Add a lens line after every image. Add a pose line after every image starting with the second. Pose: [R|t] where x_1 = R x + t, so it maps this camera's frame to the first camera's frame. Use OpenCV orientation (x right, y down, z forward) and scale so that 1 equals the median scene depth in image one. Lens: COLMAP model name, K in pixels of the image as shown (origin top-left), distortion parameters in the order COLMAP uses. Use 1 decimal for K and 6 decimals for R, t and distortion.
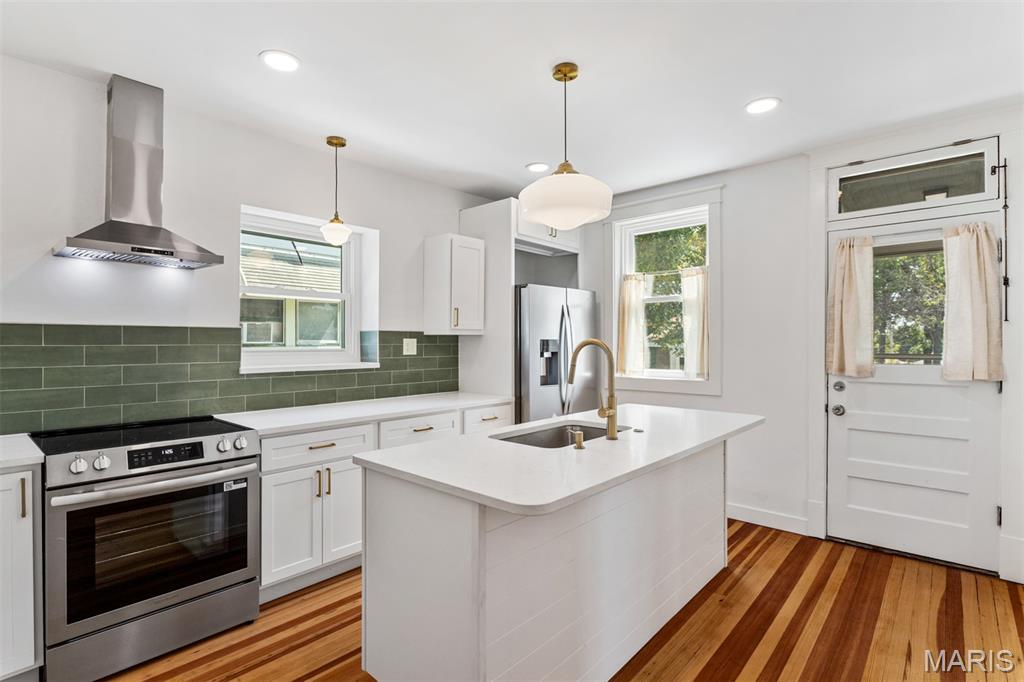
lens RADIAL K [[494.0, 0, 513.0], [0, 494.0, 341.1], [0, 0, 1]] dist [0.006121, -0.000134]
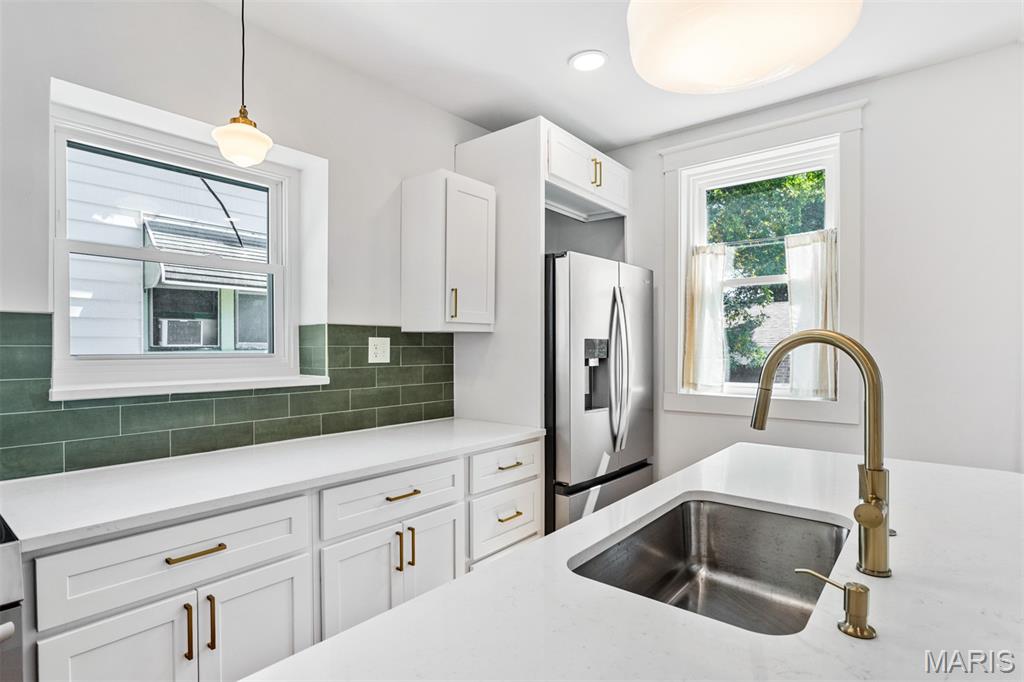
lens RADIAL K [[527.1, 0, 523.2], [0, 527.1, 354.2], [0, 0, 1]] dist [-0.014617, 0.002241]
pose [[0.998418, -0.000141, 0.056218, -0.063227], [-0.000788, 0.999864, 0.016501, 0.005269], [-0.056213, -0.016519, 0.998282, 0.318581]]
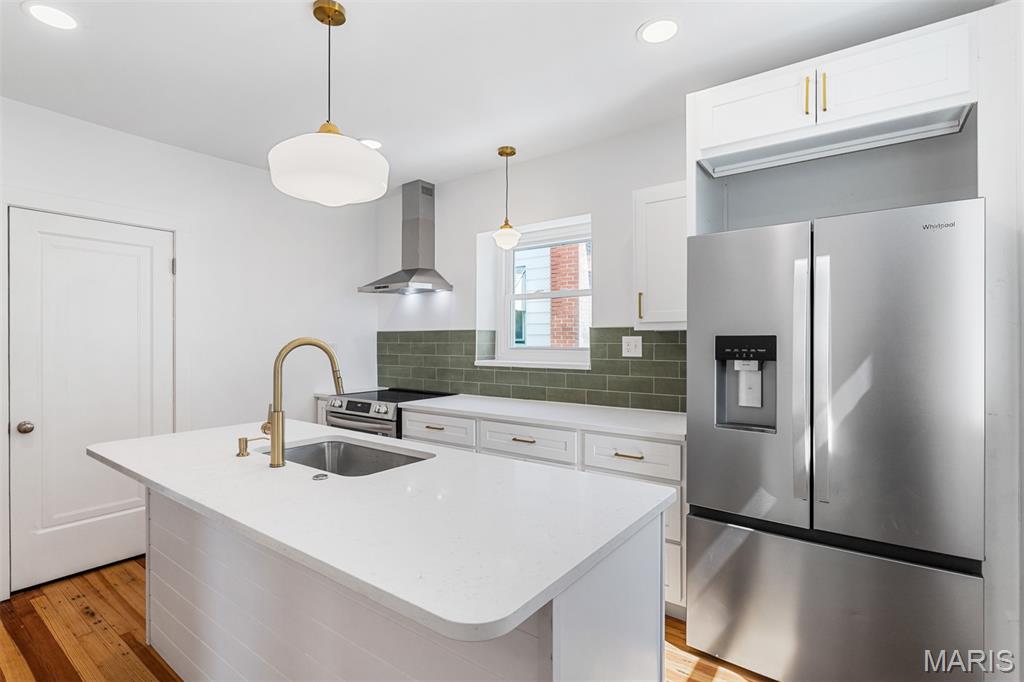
lens RADIAL K [[494.0, 0, 507.0], [0, 494.0, 338.8], [0, 0, 1]] dist [0.006121, -0.000134]
pose [[0.089007, -0.010318, -0.995978, 0.558609], [-0.000121, 0.999946, -0.010369, 0.007248], [0.996031, 0.001044, 0.089001, 0.729928]]
